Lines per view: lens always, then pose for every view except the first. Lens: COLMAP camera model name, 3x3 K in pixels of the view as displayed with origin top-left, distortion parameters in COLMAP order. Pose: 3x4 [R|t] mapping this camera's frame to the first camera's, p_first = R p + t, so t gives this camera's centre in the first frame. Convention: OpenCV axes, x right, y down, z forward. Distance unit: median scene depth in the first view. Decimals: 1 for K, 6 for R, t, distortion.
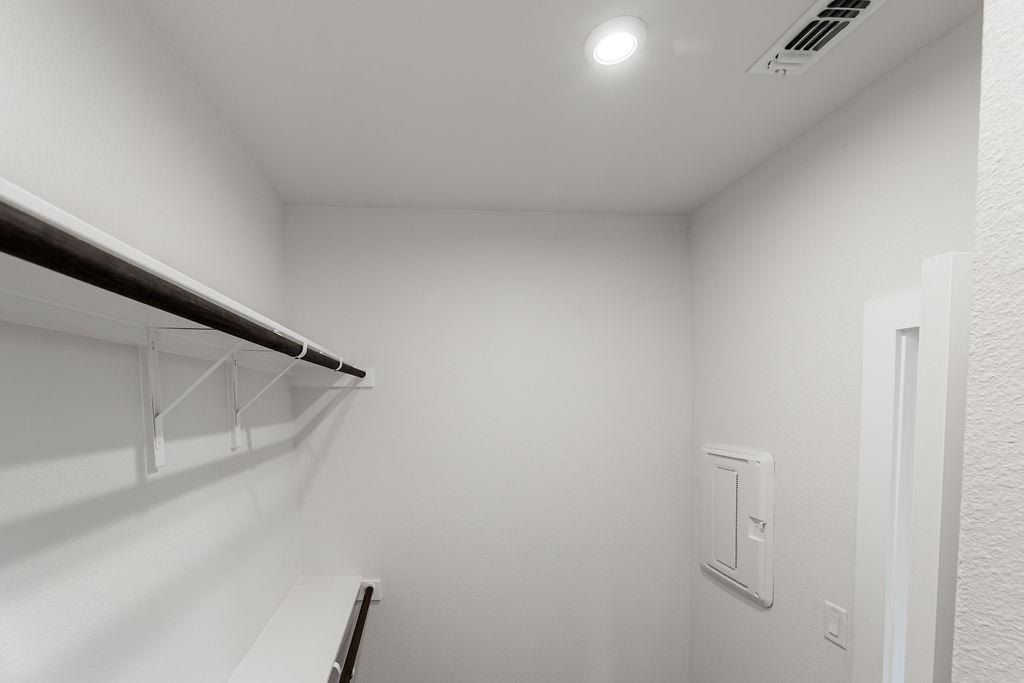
lens RADIAL K [[465.6, 0, 512.5], [0, 465.6, 372.1], [0, 0, 1]] dist [0.008930, -0.007084]
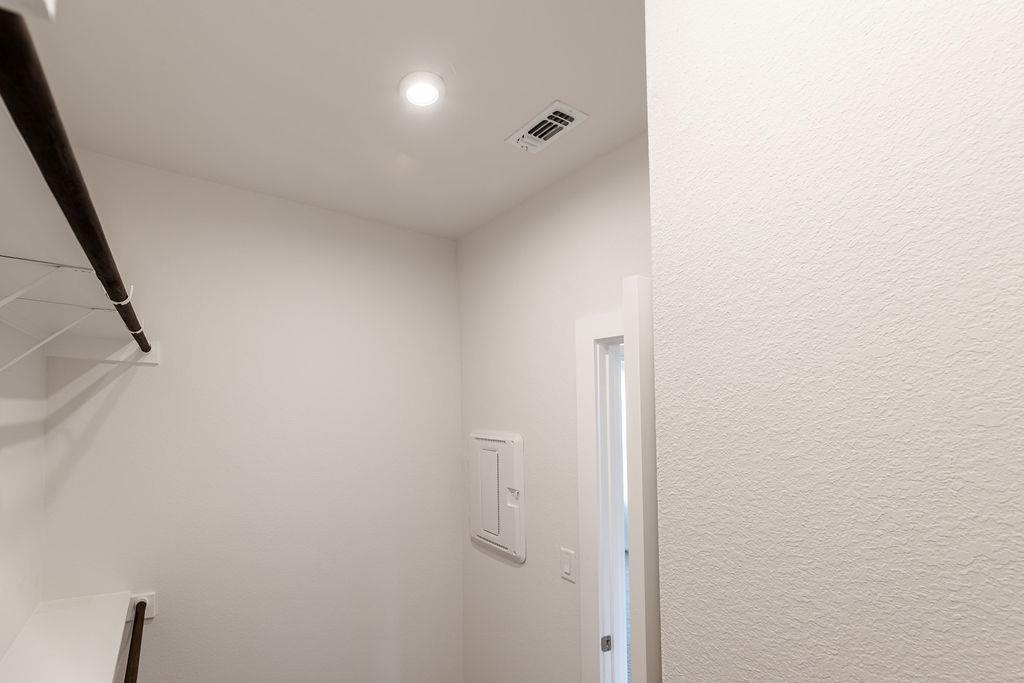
lens RADIAL K [[434.7, 0, 512.2], [0, 434.7, 330.0], [0, 0, 1]] dist [-0.000060, -0.000064]
pose [[0.865987, 0.044031, 0.498124, -0.134412], [0.017788, 0.992773, -0.118680, 0.078679], [-0.499750, 0.111636, 0.858946, -0.047002]]
